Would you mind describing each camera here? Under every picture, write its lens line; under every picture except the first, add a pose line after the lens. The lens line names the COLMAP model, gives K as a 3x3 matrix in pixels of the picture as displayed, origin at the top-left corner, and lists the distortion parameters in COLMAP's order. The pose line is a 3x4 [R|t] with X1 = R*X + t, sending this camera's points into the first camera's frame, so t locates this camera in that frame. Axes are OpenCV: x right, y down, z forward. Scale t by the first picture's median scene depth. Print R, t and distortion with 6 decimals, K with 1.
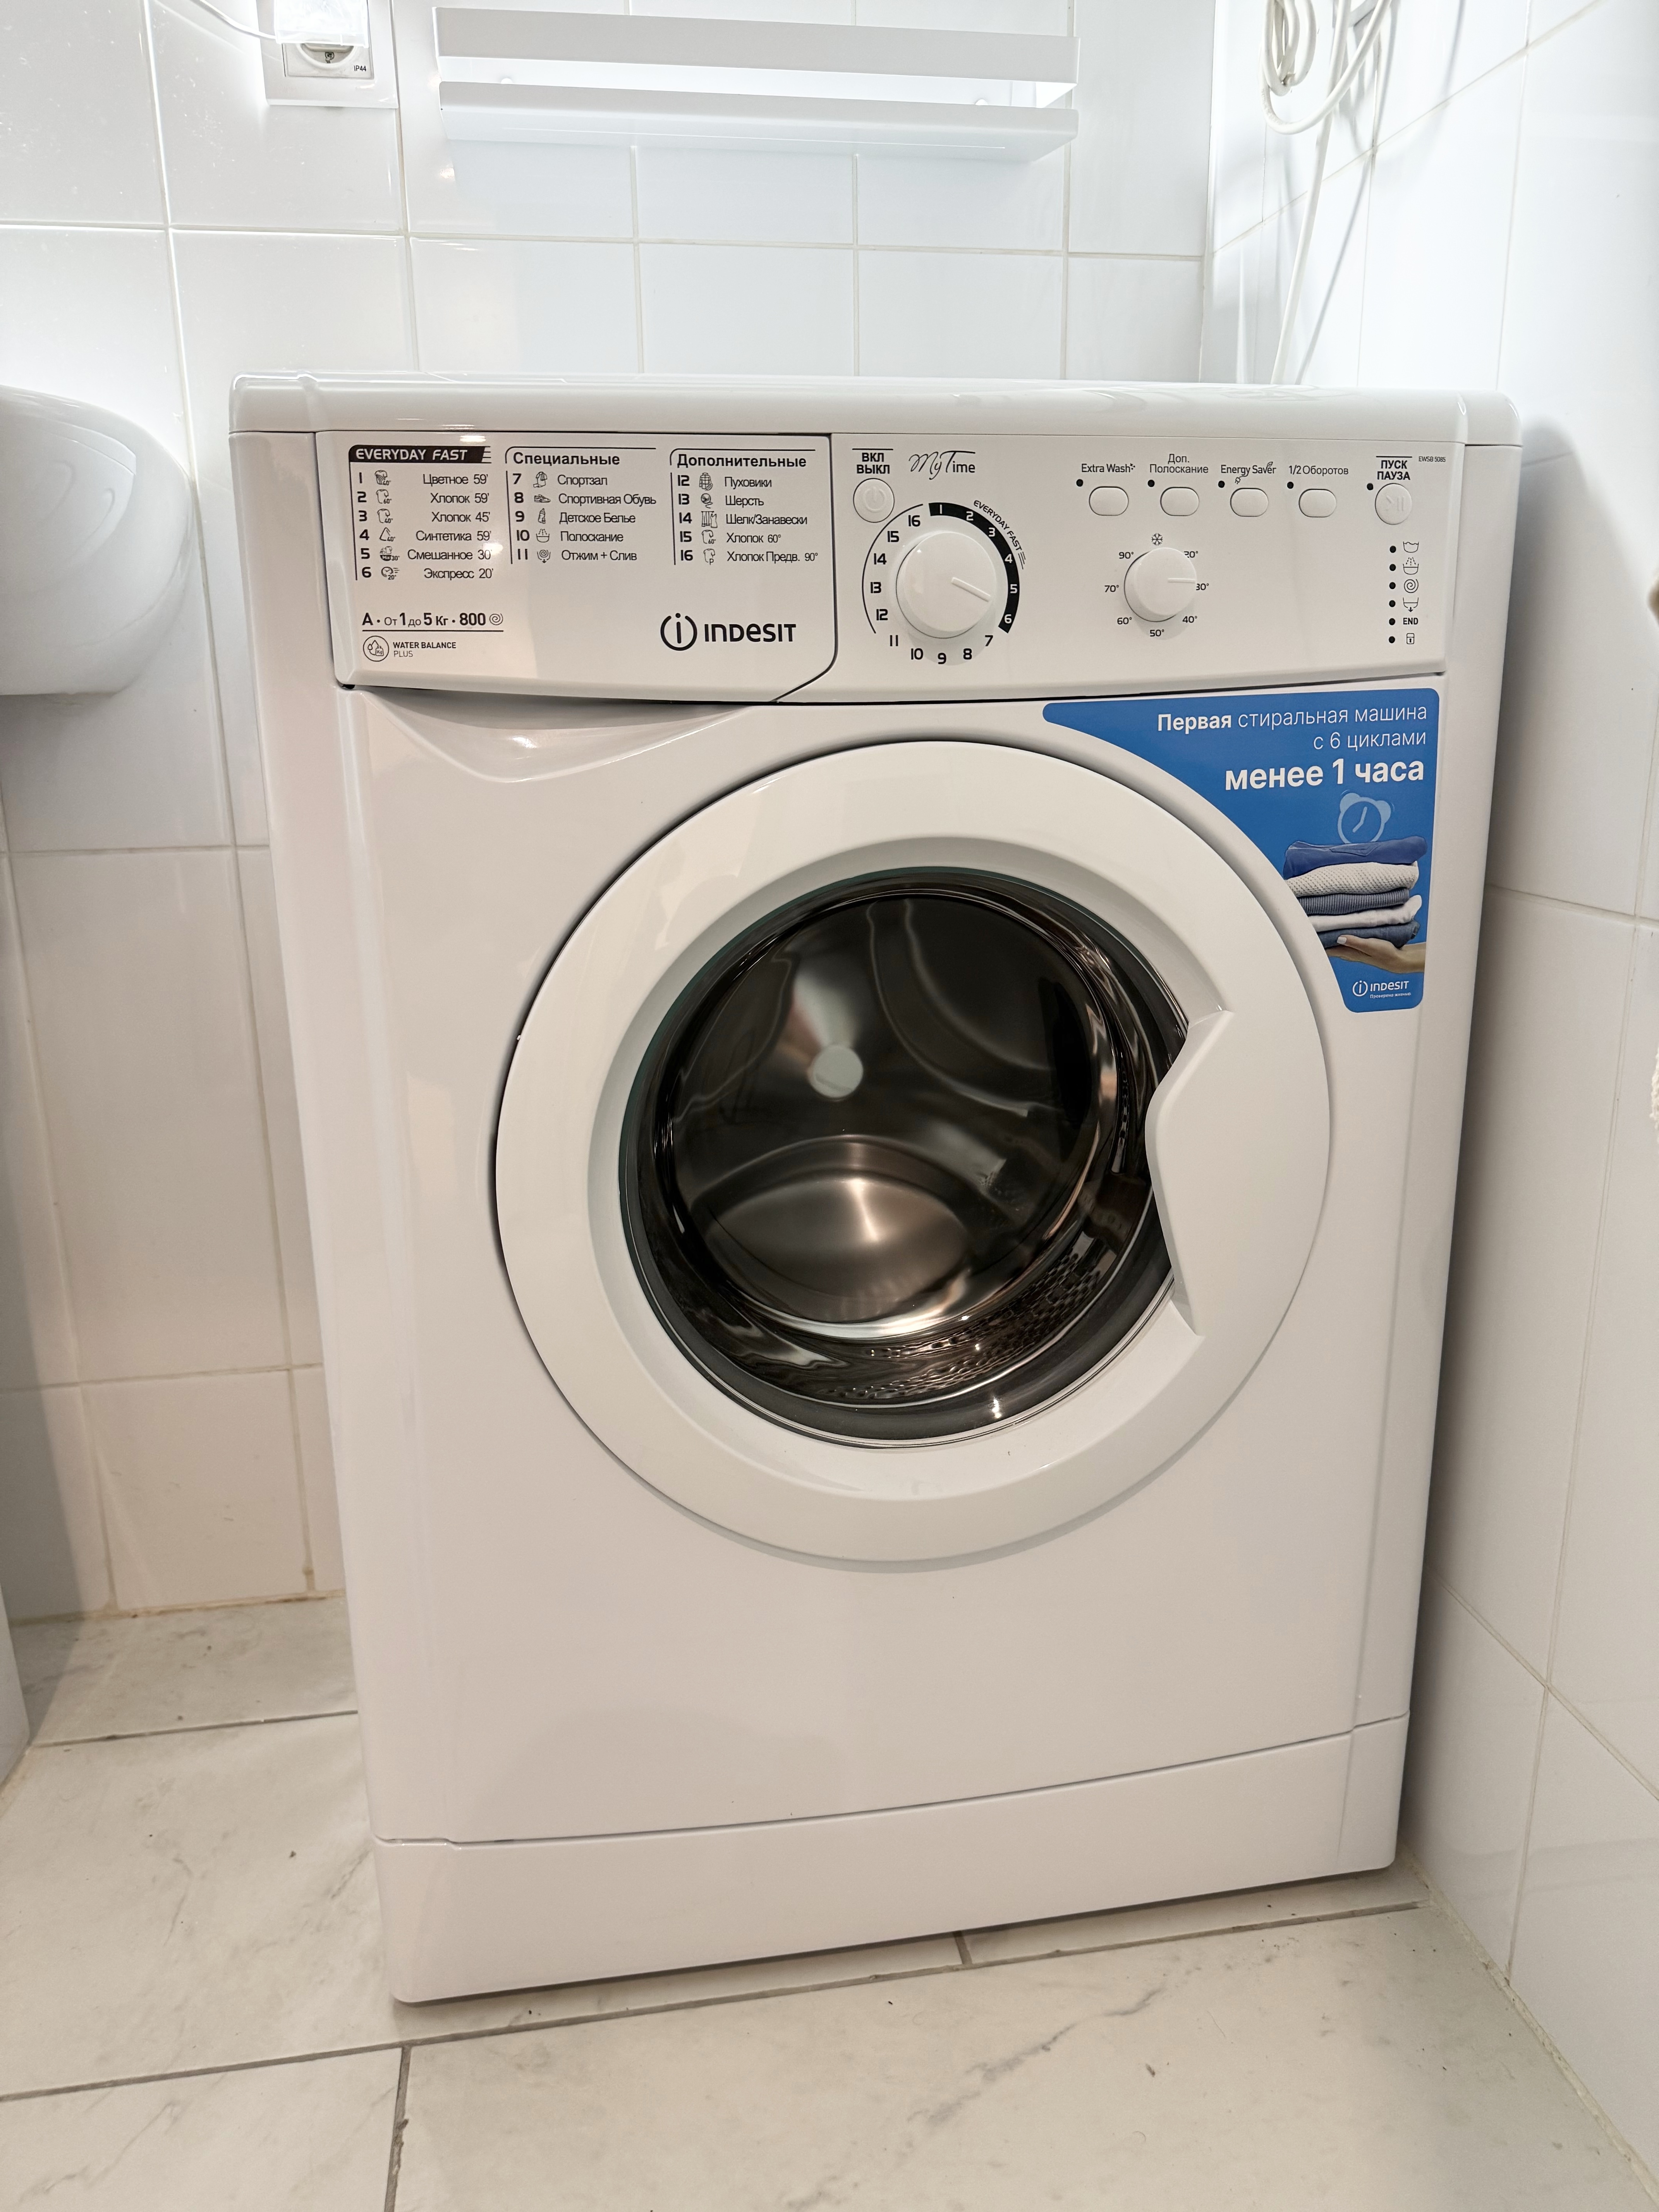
lens RADIAL K [[1580.5, 0, 829.5], [0, 1580.5, 1106.0], [0, 0, 1]] dist [0.058256, -0.126142]
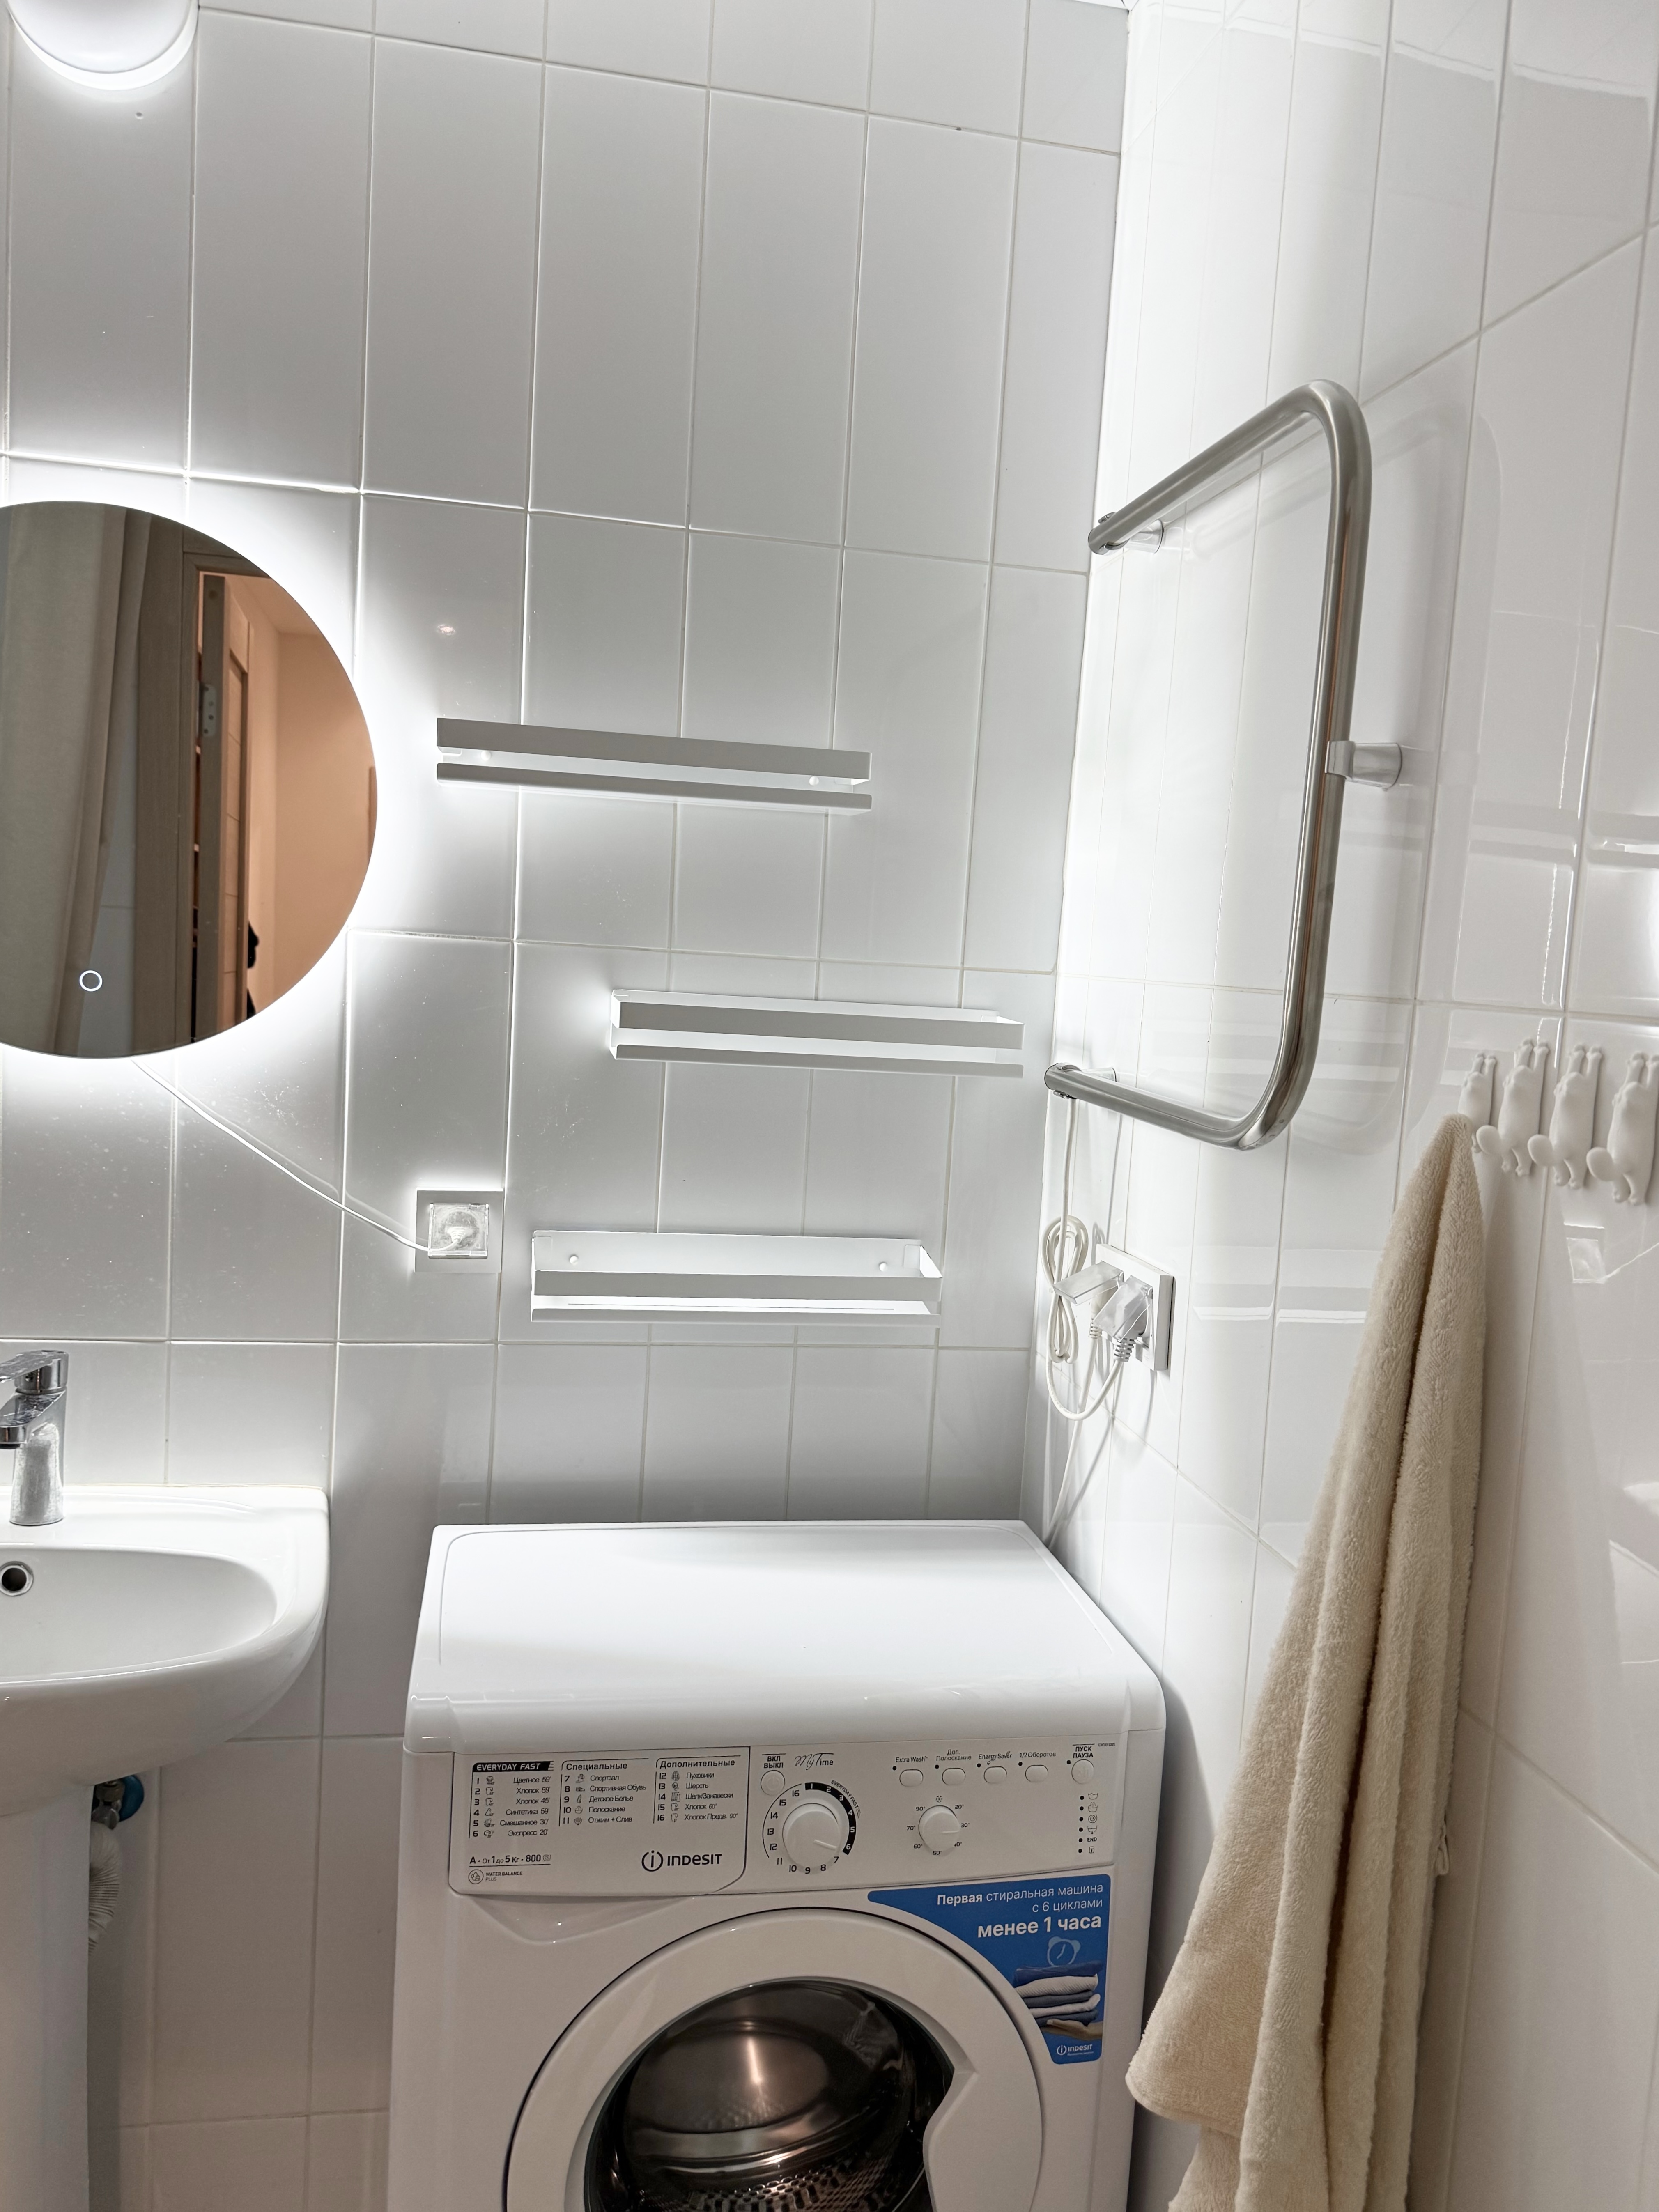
lens RADIAL K [[1647.5, 0, 839.1], [0, 1647.5, 1113.1], [0, 0, 1]] dist [-0.004443, -0.004733]
pose [[0.997020, 0.071921, 0.027913, -0.002302], [-0.066022, 0.982608, -0.173559, -0.782679], [-0.039910, 0.171199, 0.984428, -0.871611]]
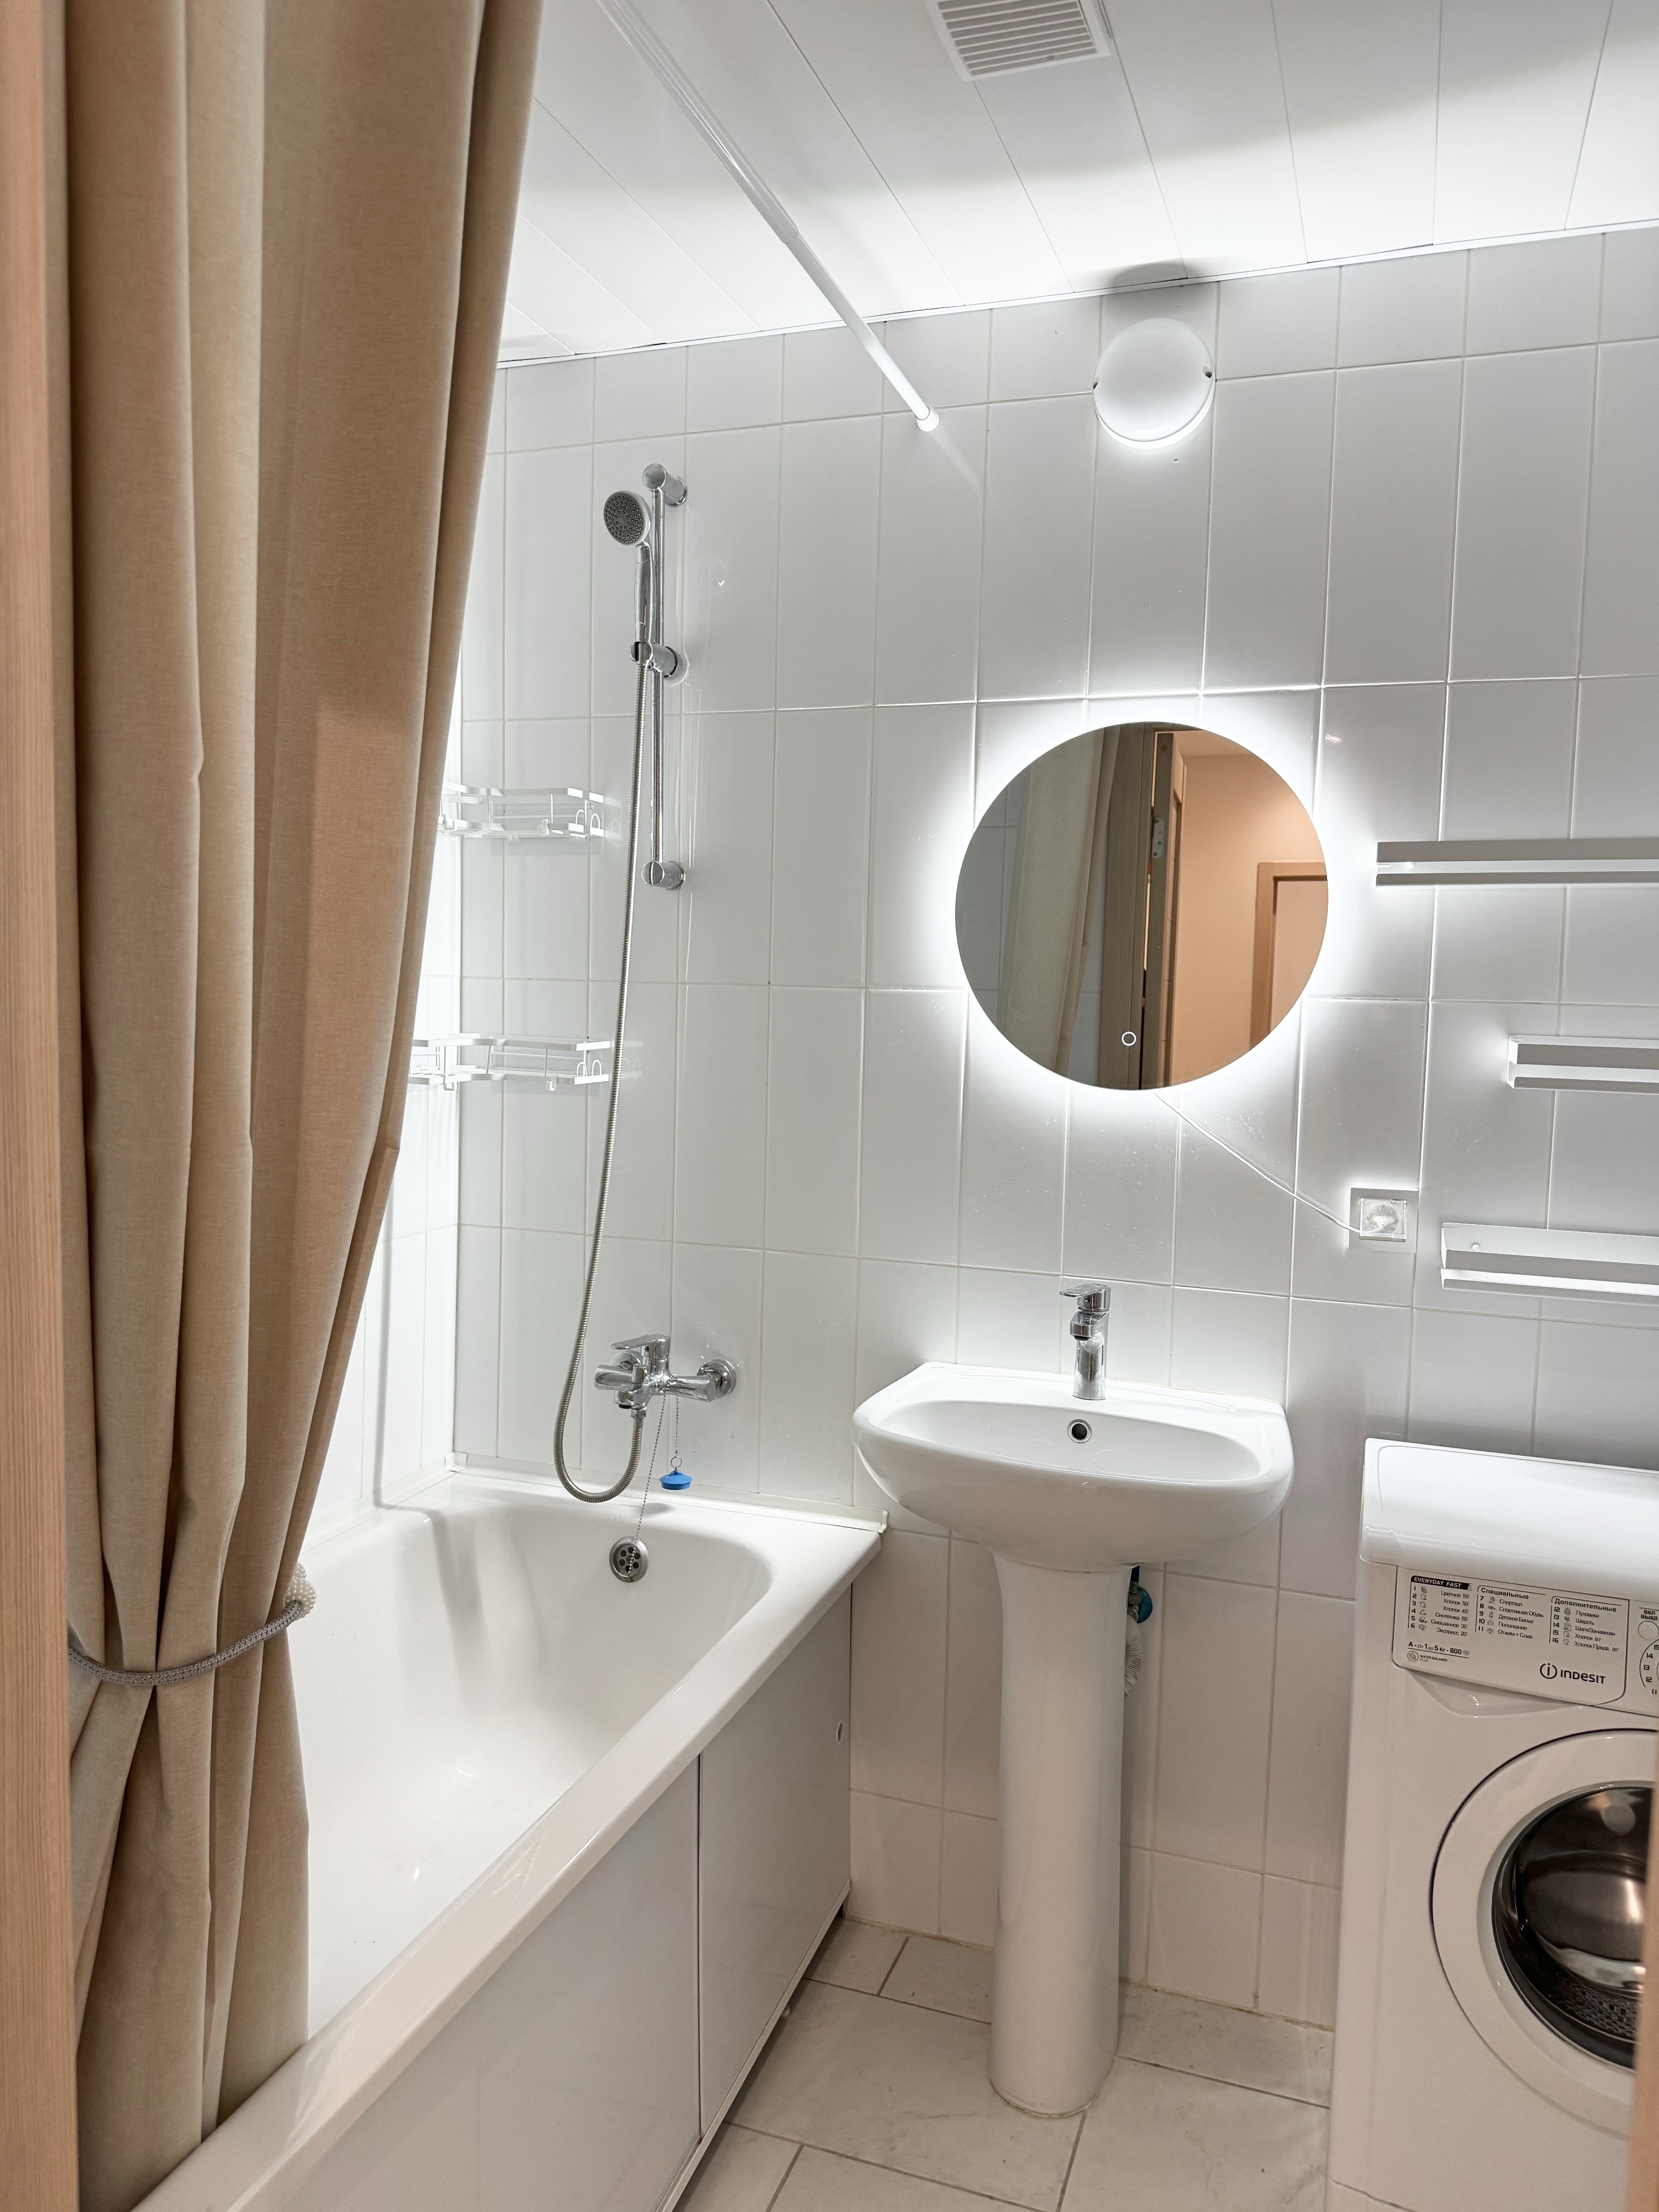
lens RADIAL K [[1558.6, 0, 838.4], [0, 1558.6, 1112.8], [0, 0, 1]] dist [0.066542, -0.089936]
pose [[0.876448, 0.072931, -0.475942, 0.032350], [-0.160920, 0.975992, -0.146778, -0.581316], [0.453811, 0.205232, 0.867142, -1.613138]]
